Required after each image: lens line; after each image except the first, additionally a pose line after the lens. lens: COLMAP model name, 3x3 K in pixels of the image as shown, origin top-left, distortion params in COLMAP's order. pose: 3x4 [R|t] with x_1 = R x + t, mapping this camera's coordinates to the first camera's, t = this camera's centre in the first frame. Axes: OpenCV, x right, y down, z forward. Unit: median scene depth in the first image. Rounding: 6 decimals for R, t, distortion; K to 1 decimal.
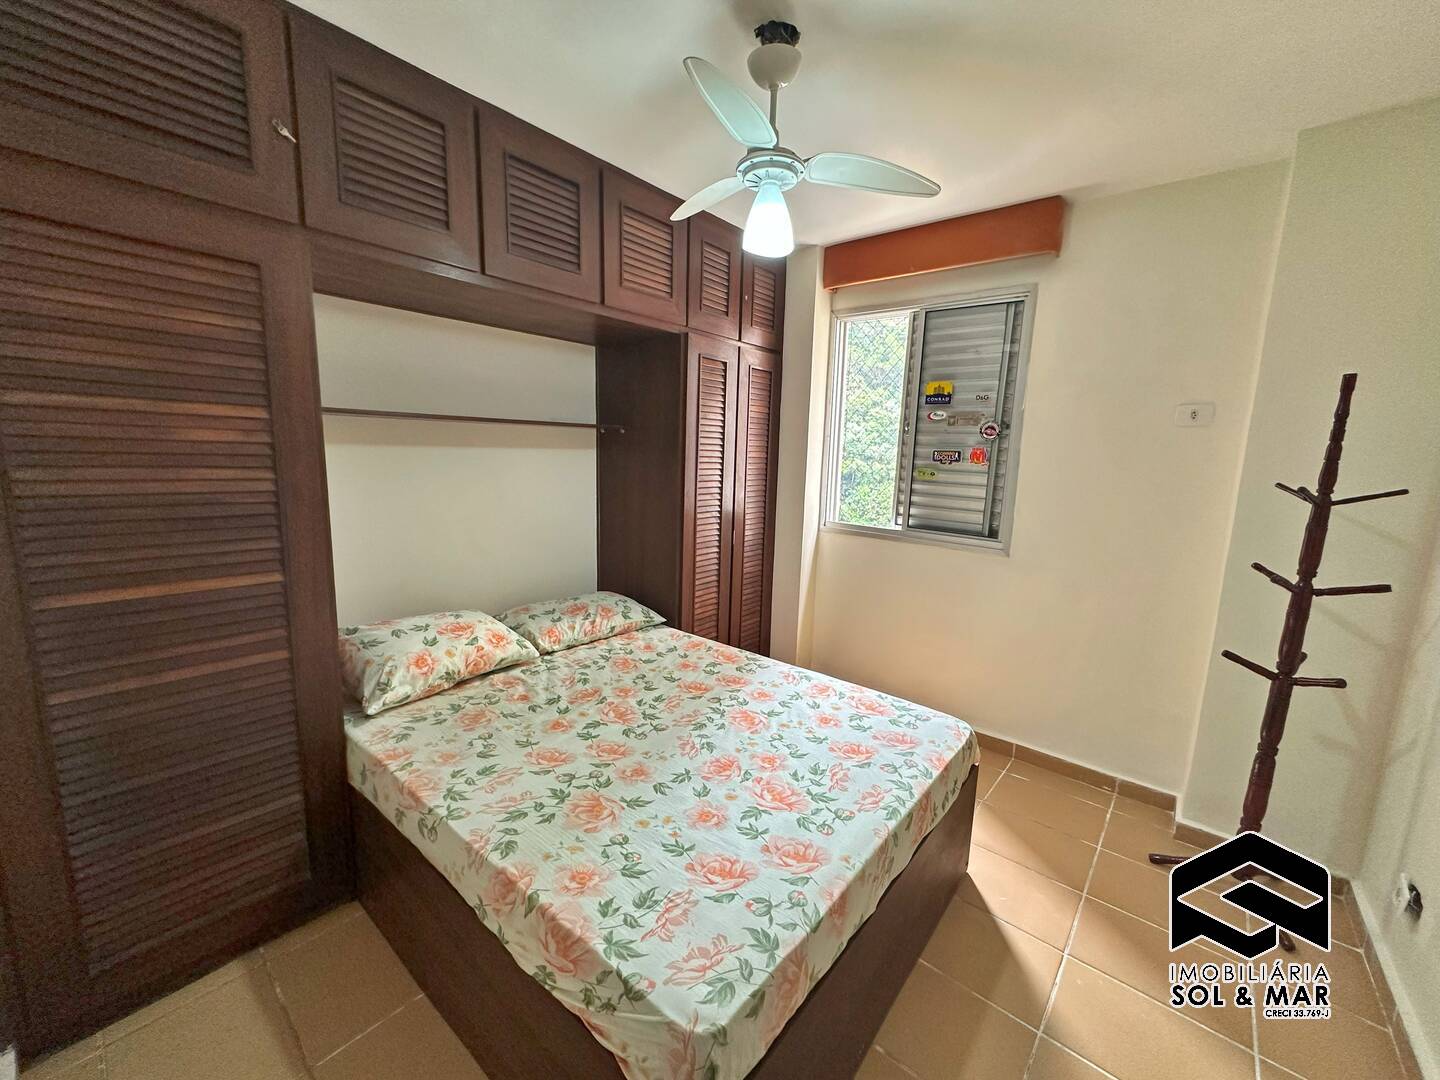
lens RADIAL K [[574.1, 0, 718.3], [0, 574.1, 539.1], [0, 0, 1]] dist [-0.001759, 0.000545]
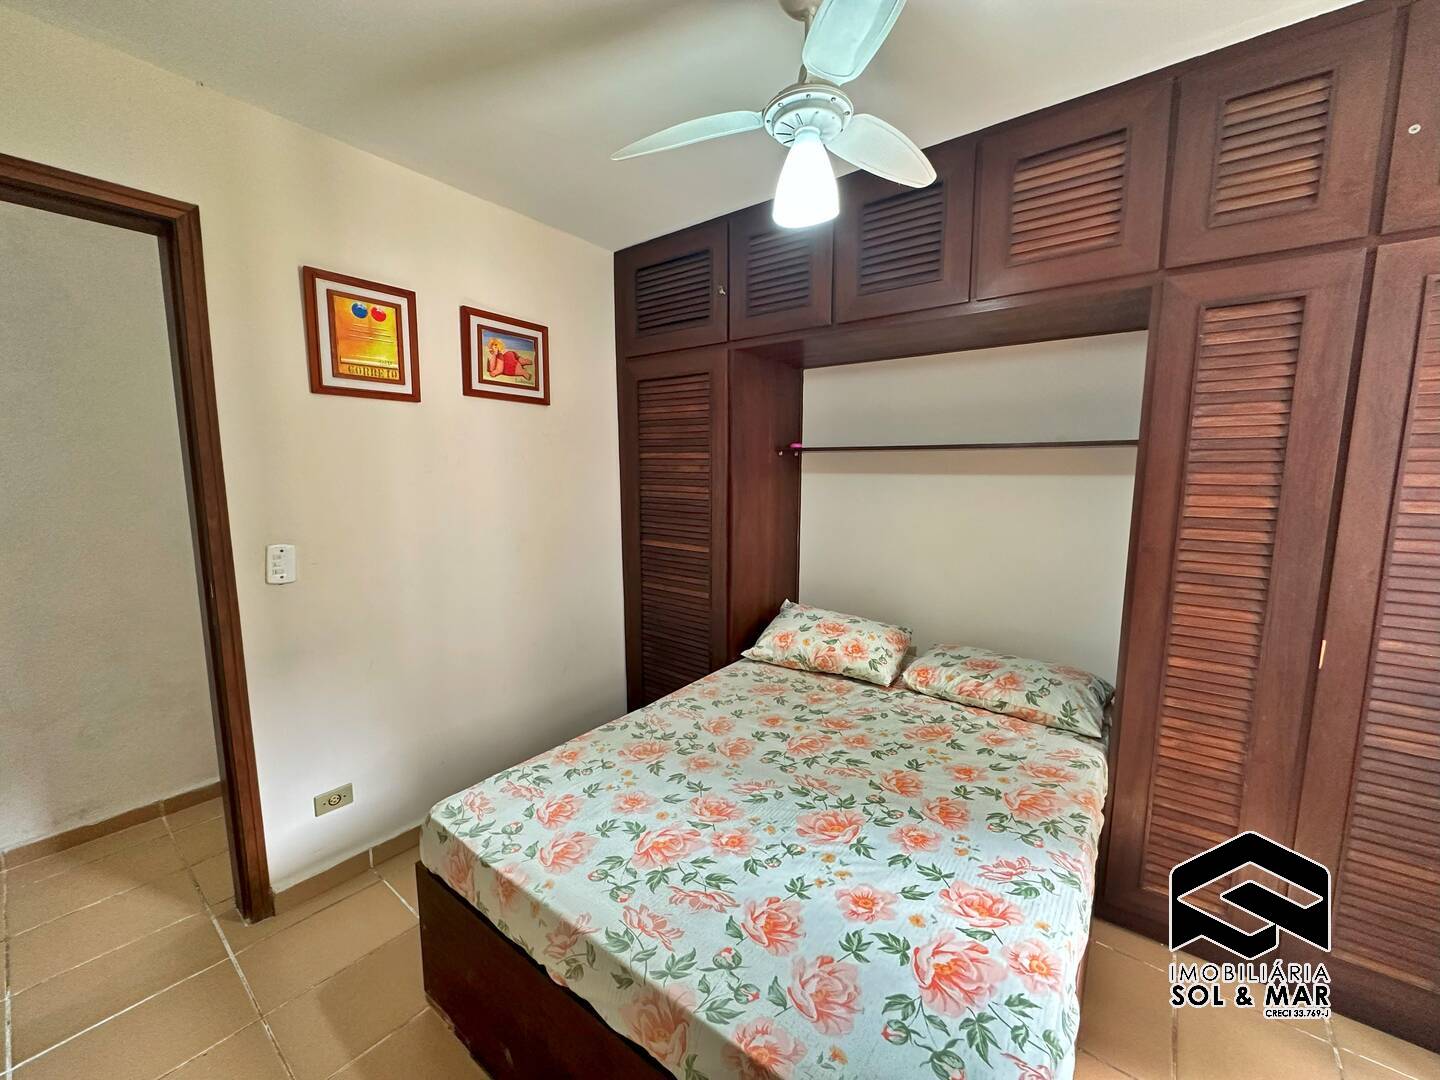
lens RADIAL K [[574.1, 0, 720.3], [0, 574.1, 537.2], [0, 0, 1]] dist [-0.001759, 0.000545]
pose [[0.046033, 0.090815, -0.994803, 0.764163], [-0.157452, 0.984070, 0.082549, -0.097112], [0.986453, 0.152834, 0.059599, 0.758598]]
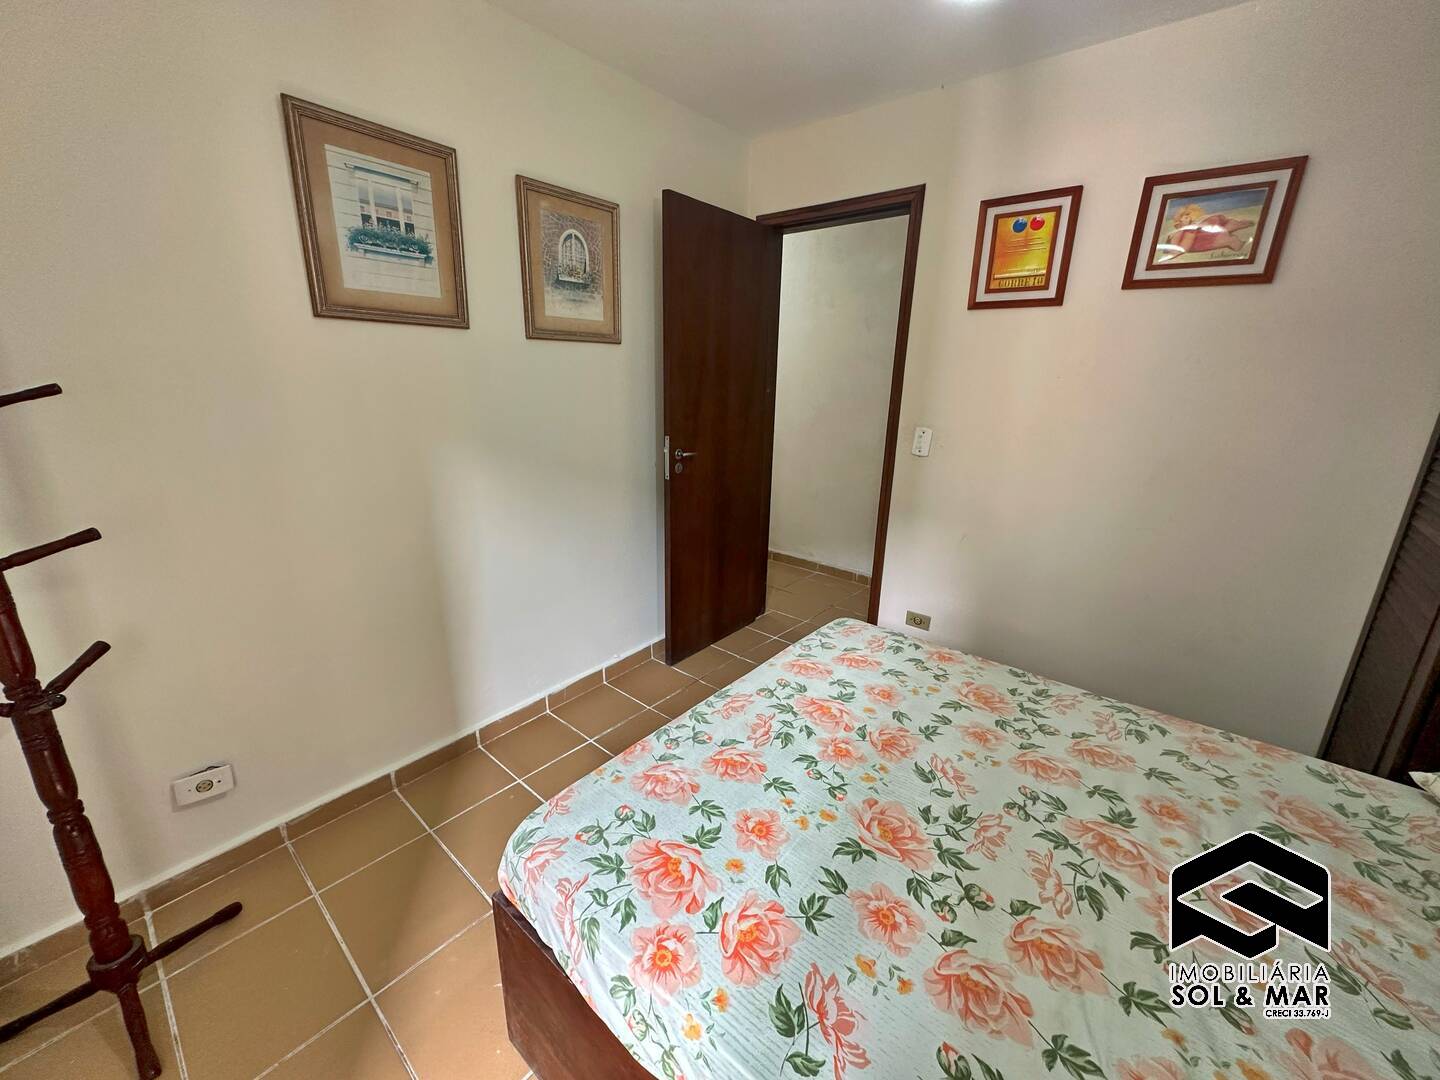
lens RADIAL K [[574.1, 0, 719.6], [0, 574.1, 538.4], [0, 0, 1]] dist [-0.001759, 0.000545]
pose [[-0.998851, -0.046052, -0.013273, 0.254641], [-0.047278, 0.901374, 0.430454, -0.212652], [-0.007859, 0.430587, -0.902515, 1.422076]]
